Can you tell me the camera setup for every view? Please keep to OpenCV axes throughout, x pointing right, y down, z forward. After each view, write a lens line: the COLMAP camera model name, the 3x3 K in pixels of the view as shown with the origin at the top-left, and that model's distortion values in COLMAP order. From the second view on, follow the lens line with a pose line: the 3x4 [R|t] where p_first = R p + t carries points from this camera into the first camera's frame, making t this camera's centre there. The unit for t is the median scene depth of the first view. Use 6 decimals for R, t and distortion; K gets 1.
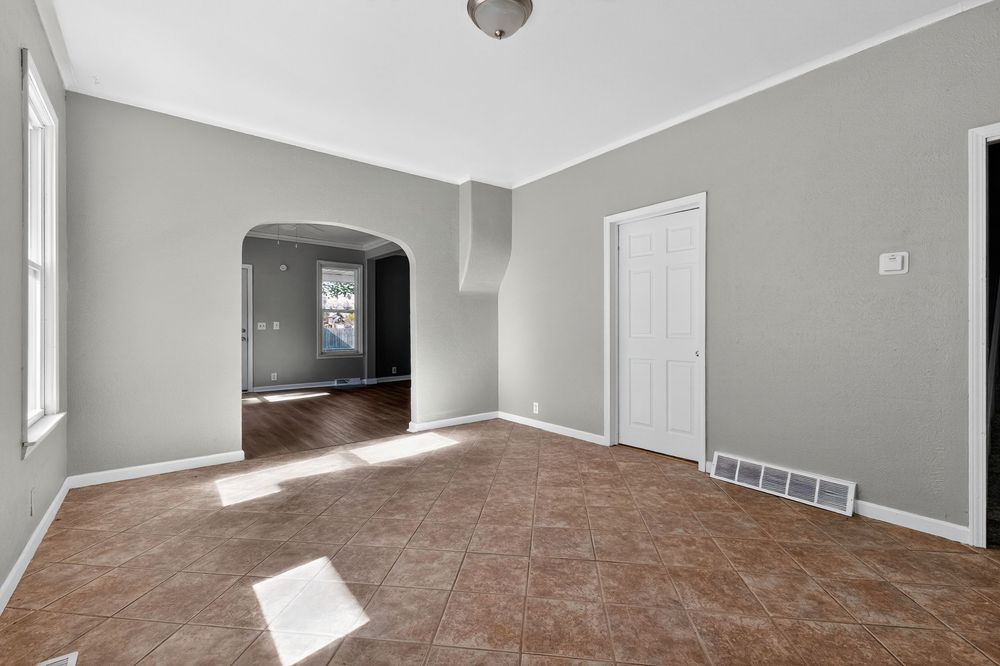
lens RADIAL K [[434.8, 0, 494.6], [0, 434.8, 333.2], [0, 0, 1]] dist [0.009367, -0.001590]
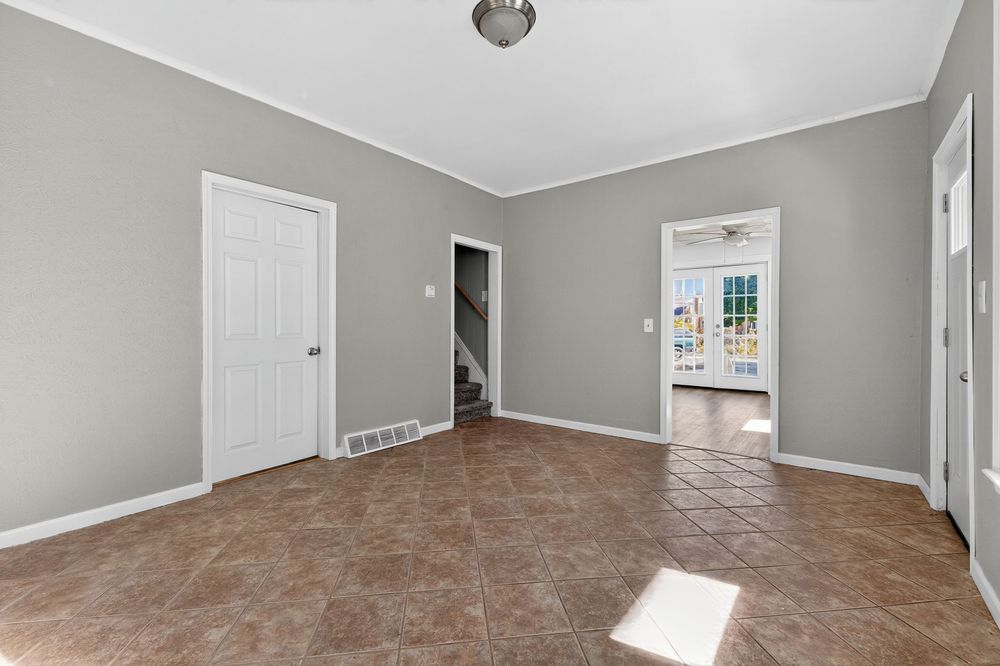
lens RADIAL K [[434.8, 0, 500.0], [0, 434.8, 326.3], [0, 0, 1]] dist [0.009367, -0.001590]
pose [[-0.256480, -0.001261, 0.966549, -1.006043], [0.011125, 0.999929, 0.004256, -0.020546], [-0.966486, 0.011844, -0.256448, 1.300061]]
